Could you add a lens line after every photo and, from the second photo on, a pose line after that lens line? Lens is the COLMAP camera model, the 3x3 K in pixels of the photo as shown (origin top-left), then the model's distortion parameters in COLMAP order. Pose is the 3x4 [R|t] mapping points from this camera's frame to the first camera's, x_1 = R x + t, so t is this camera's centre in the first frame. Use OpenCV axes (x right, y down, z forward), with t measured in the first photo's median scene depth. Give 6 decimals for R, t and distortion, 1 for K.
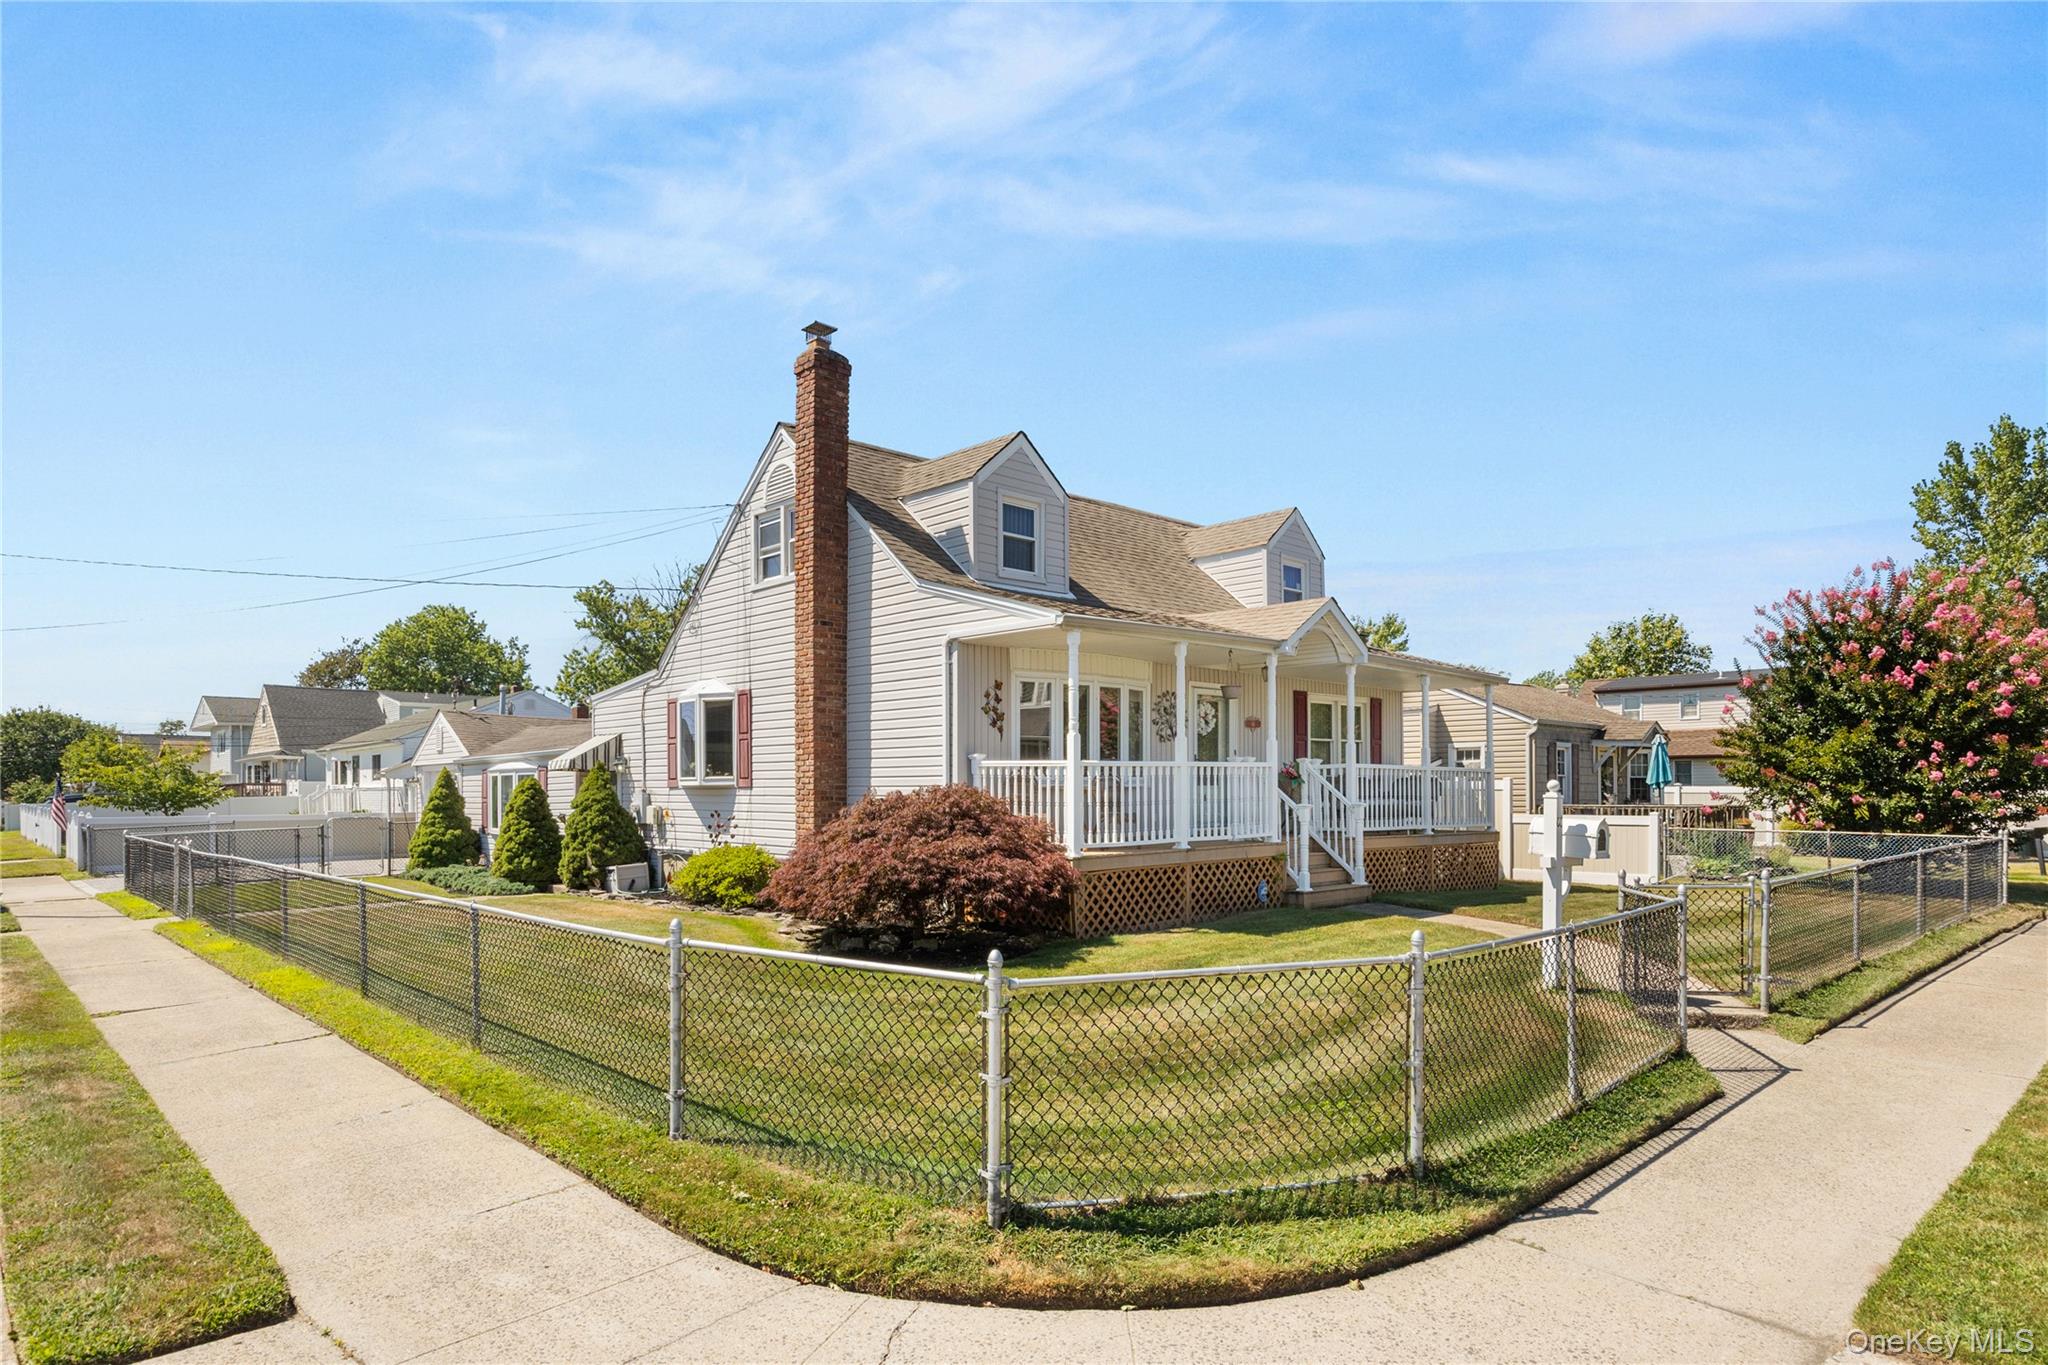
lens RADIAL K [[1173.2, 0, 1018.2], [0, 1173.2, 741.6], [0, 0, 1]] dist [-0.002904, -0.000102]
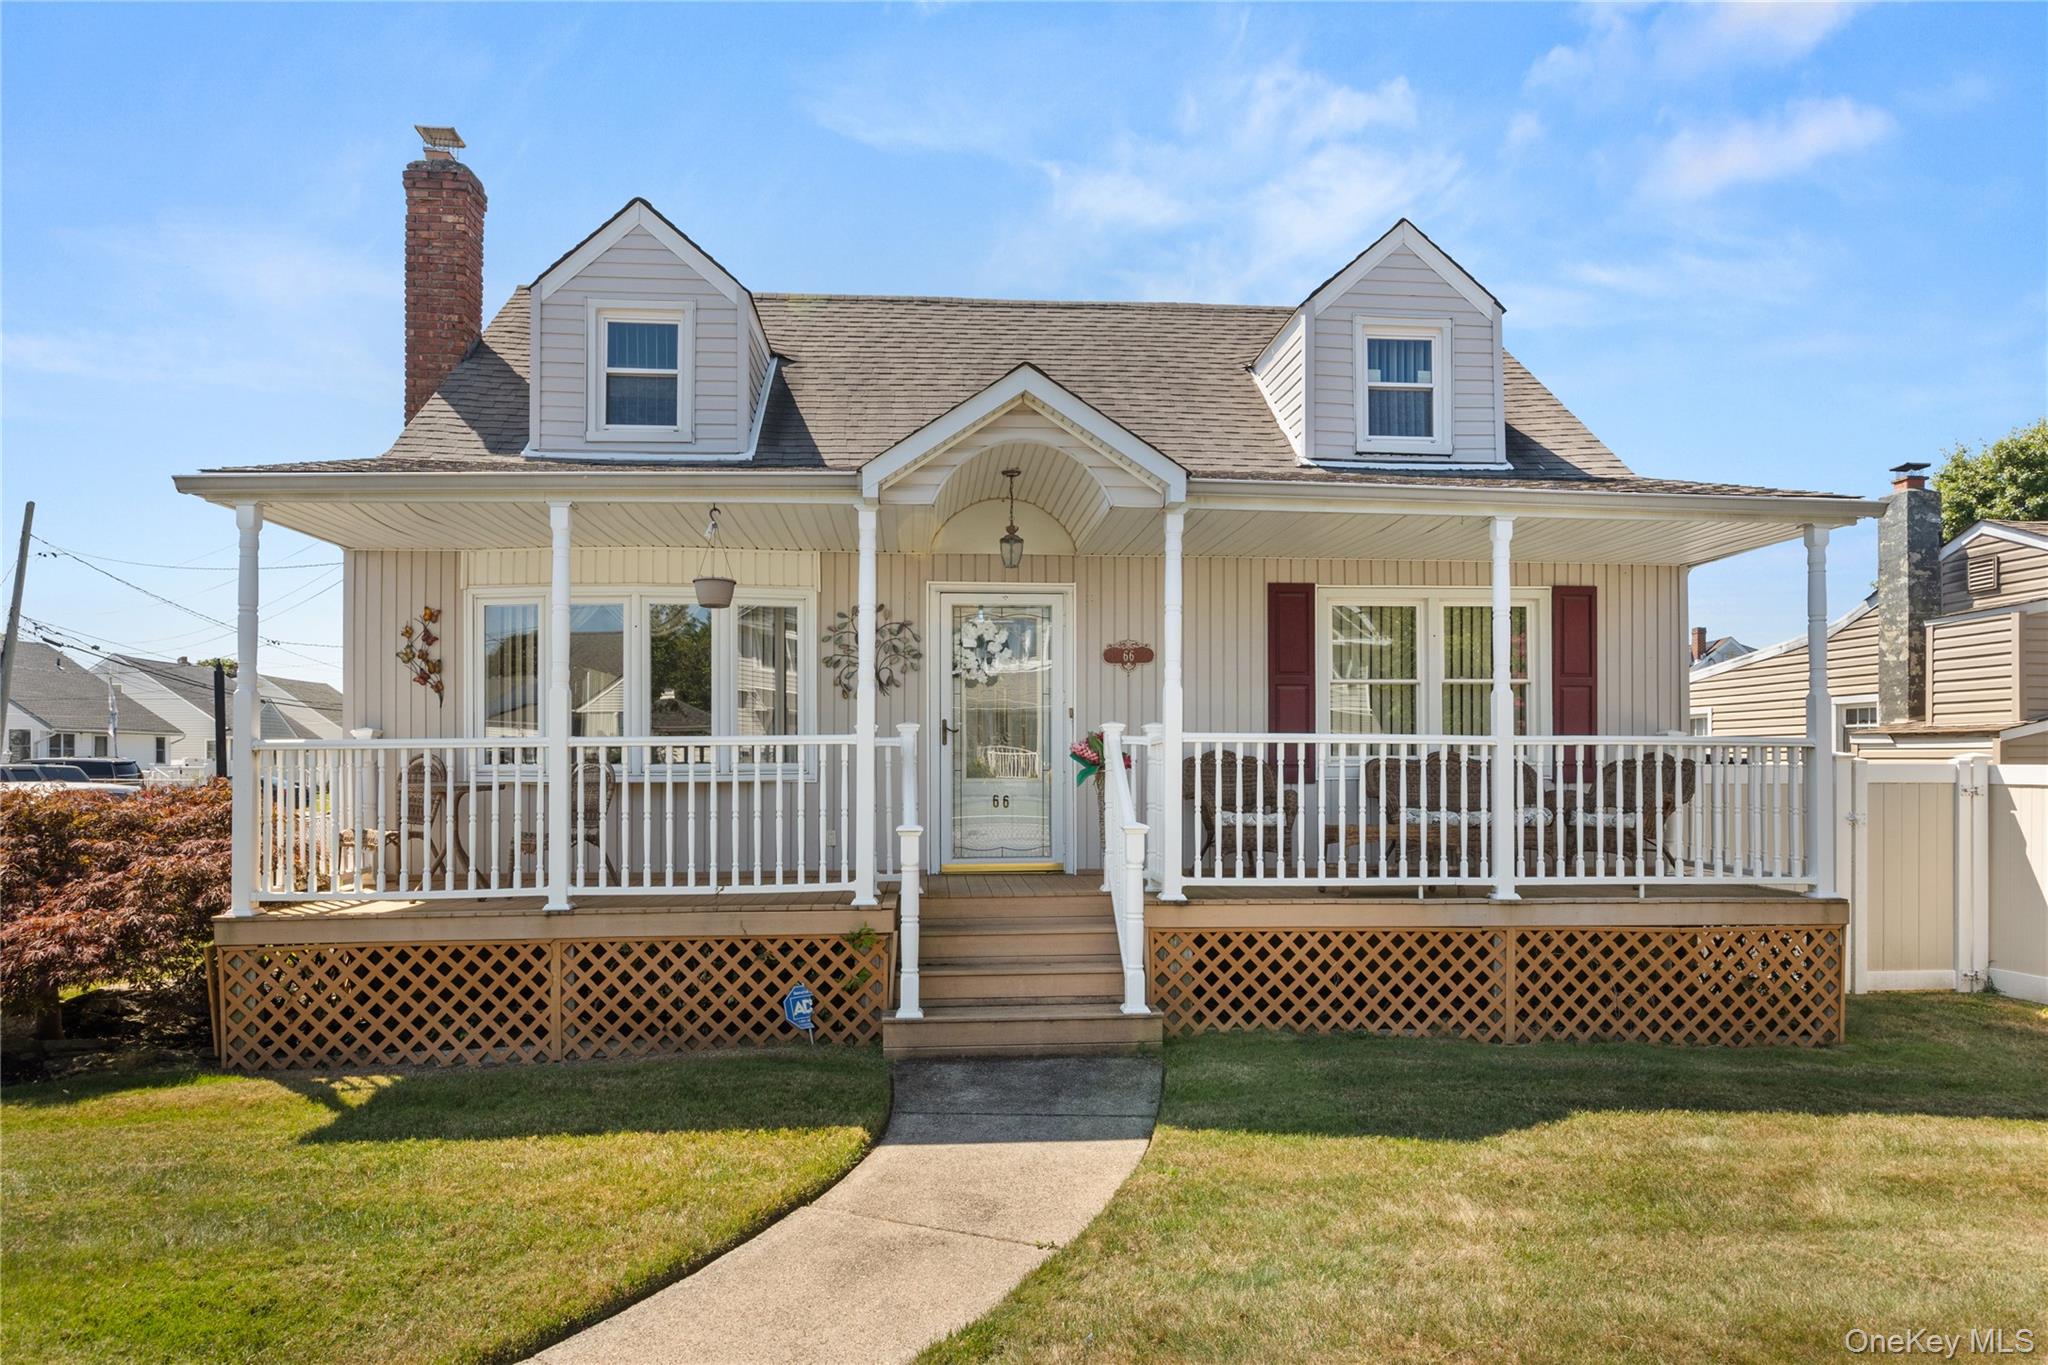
lens RADIAL K [[1125.1, 0, 1025.5], [0, 1125.1, 756.5], [0, 0, 1]] dist [0.000477, 0.000397]
pose [[0.768987, -0.000621, -0.639264, 0.512301], [0.025179, 0.999253, 0.029318, 0.013821], [0.638768, -0.038641, 0.768428, 0.643169]]
